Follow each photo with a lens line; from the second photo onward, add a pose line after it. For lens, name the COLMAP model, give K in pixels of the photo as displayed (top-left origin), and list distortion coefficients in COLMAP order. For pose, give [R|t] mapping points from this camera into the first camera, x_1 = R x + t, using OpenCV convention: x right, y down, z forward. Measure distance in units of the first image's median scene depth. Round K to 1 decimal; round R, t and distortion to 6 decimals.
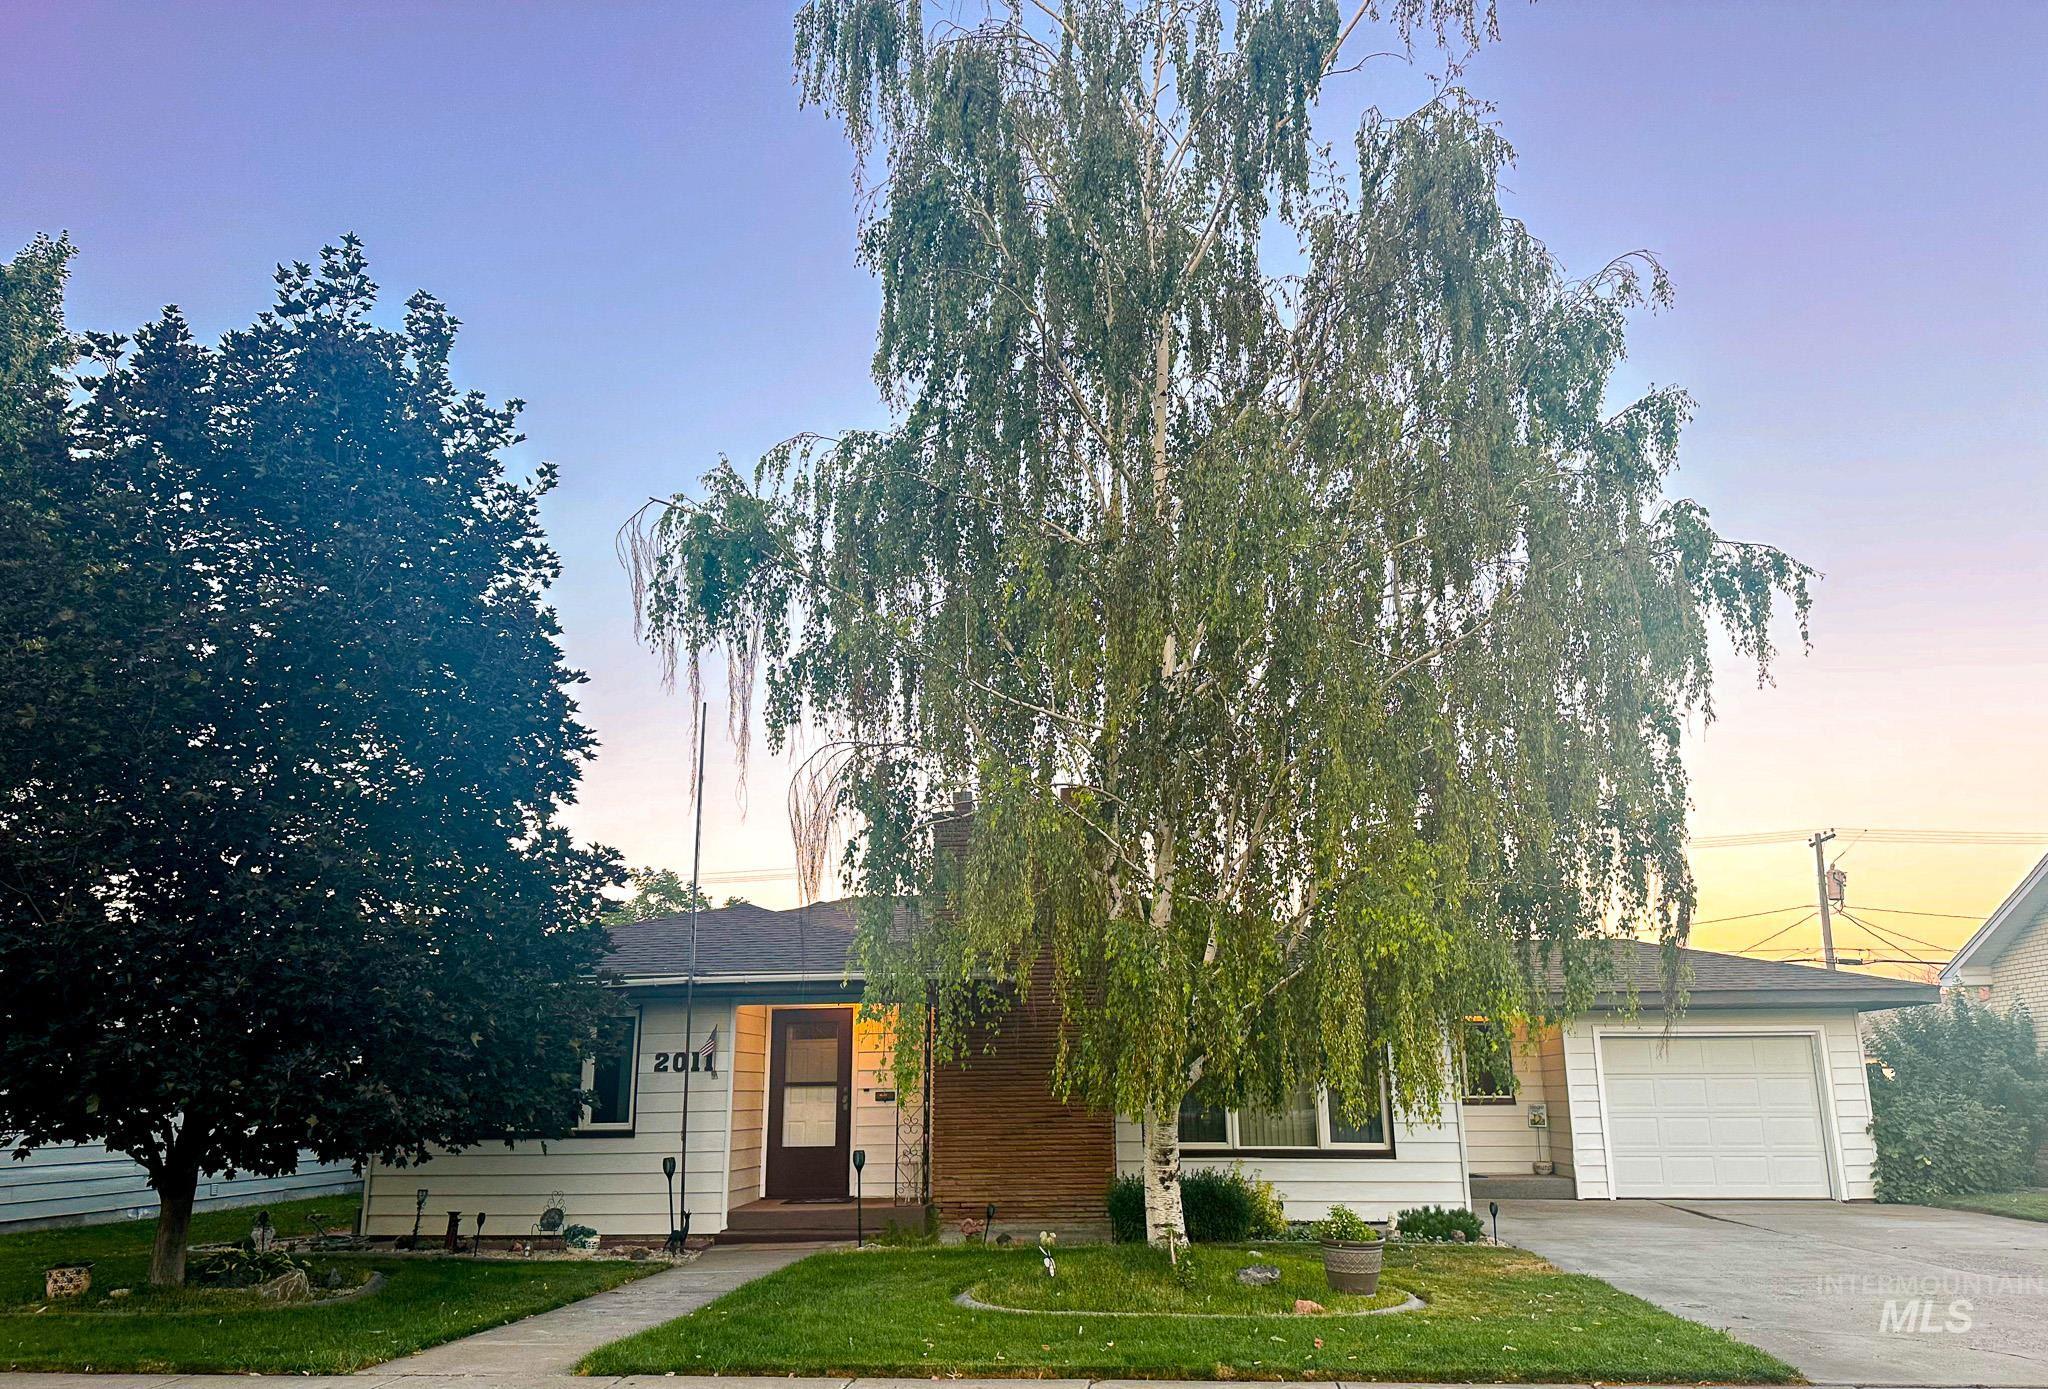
lens RADIAL K [[1341.6, 0, 1017.8], [0, 1341.6, 739.3], [0, 0, 1]] dist [0.022164, -0.013325]
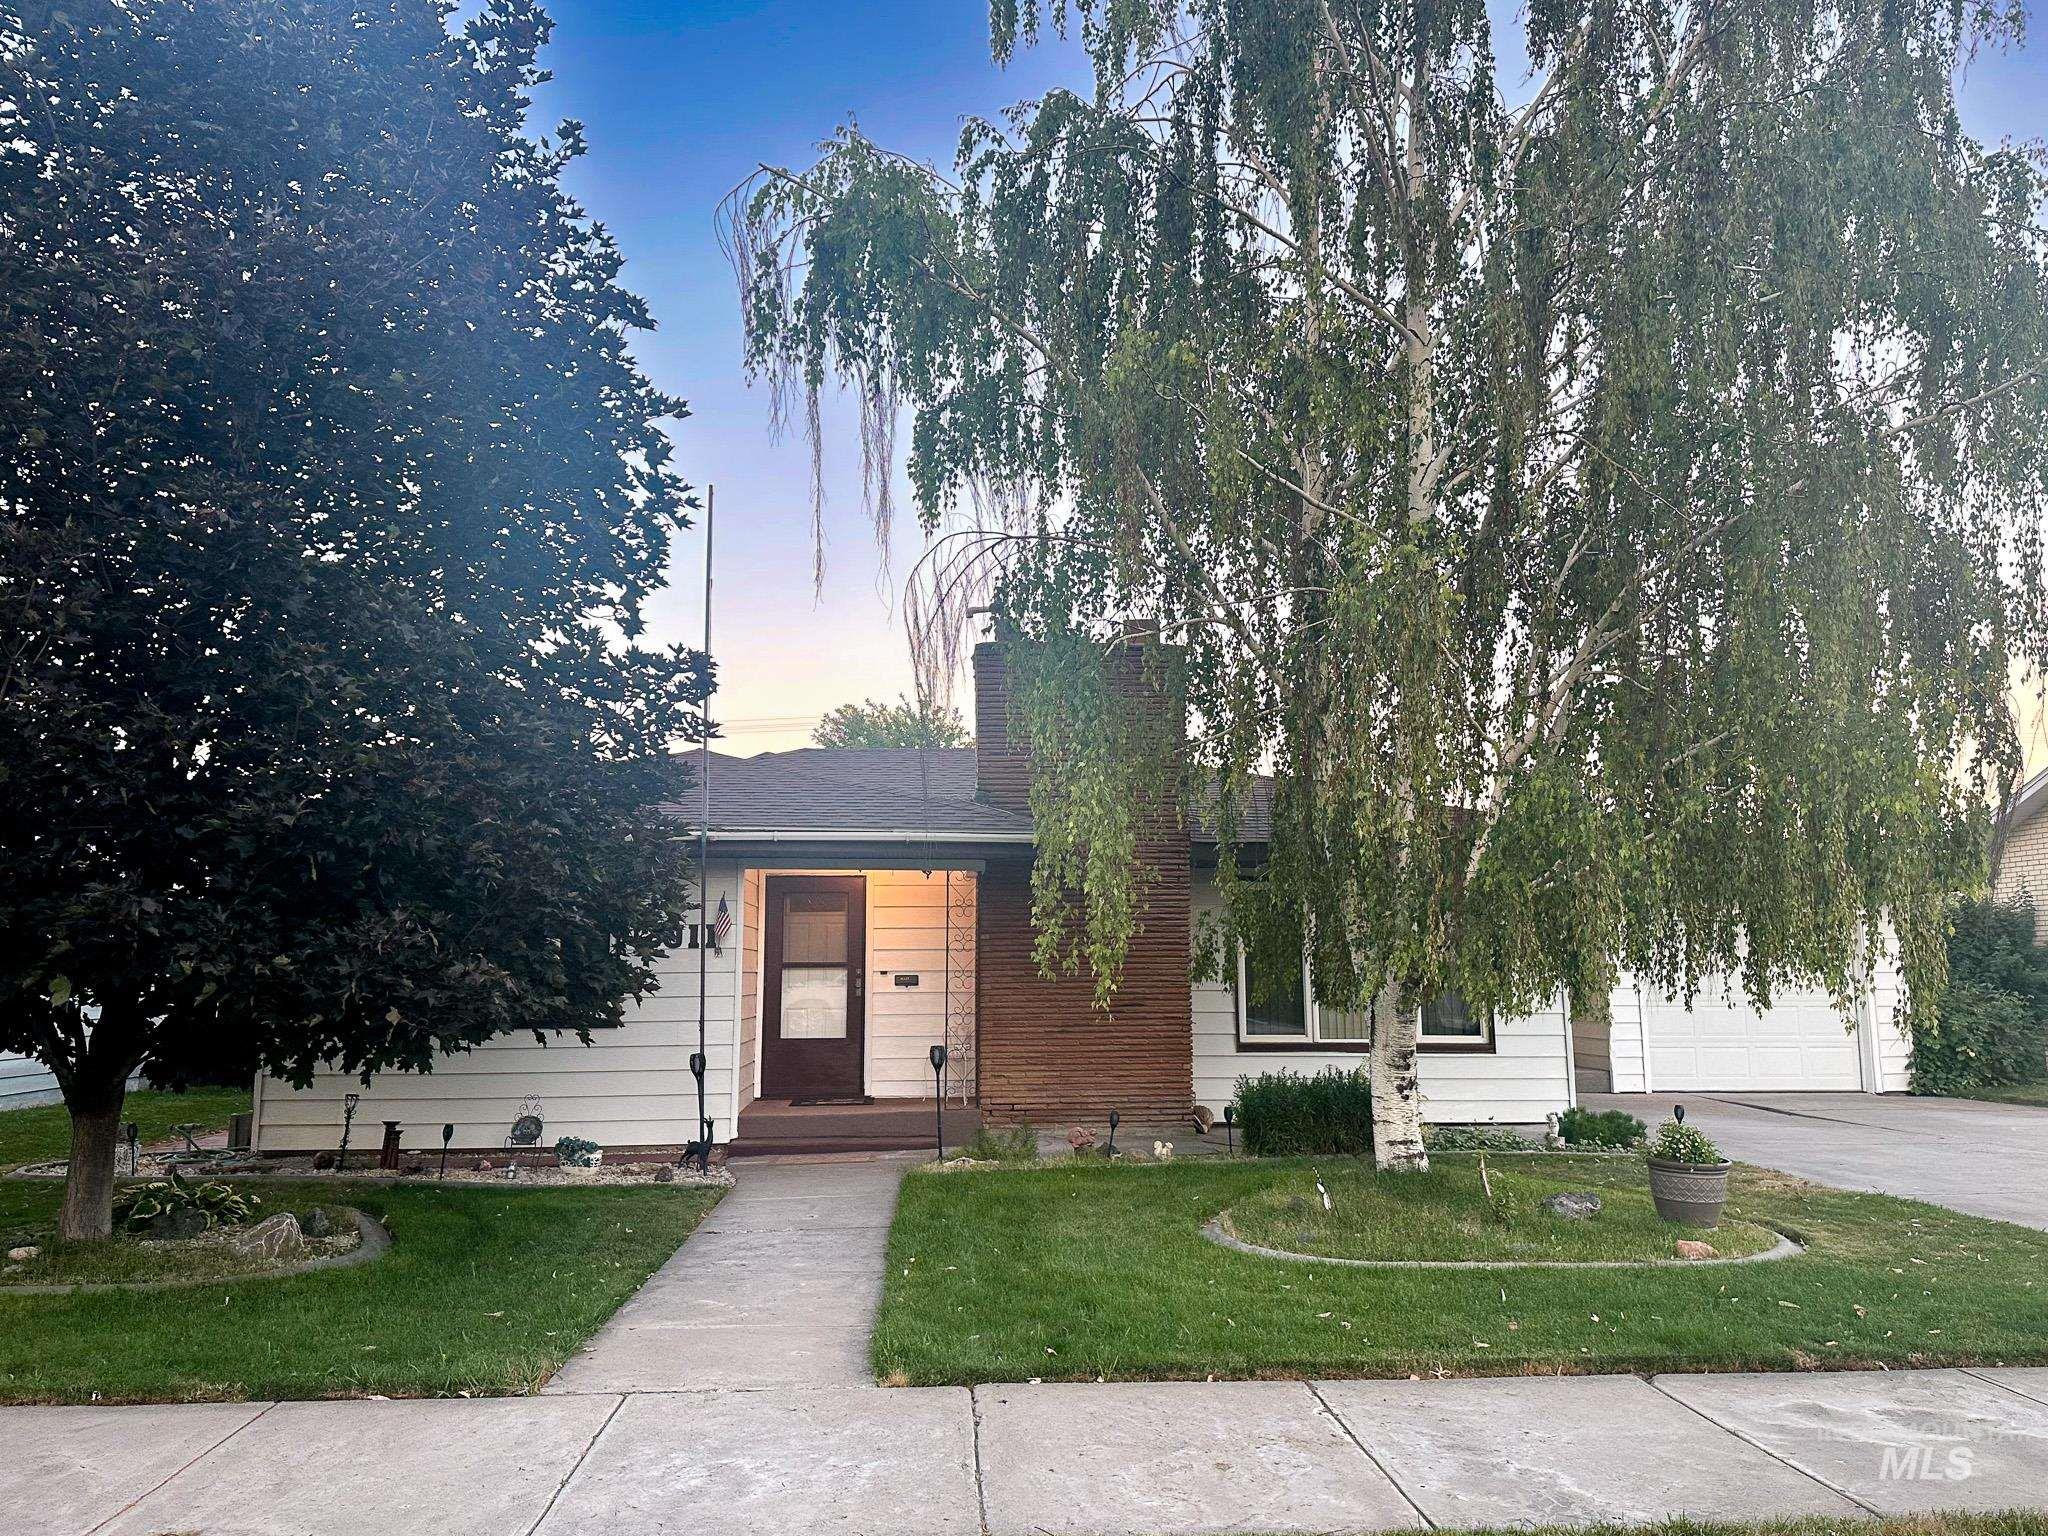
lens RADIAL K [[1421.6, 0, 1023.3], [0, 1421.6, 758.5], [0, 0, 1]] dist [0.030739, -0.020038]
pose [[0.987322, 0.031623, 0.155546, -0.193888], [-0.048366, 0.993288, 0.105066, 0.037866], [-0.151179, -0.111257, 0.982225, 0.156984]]
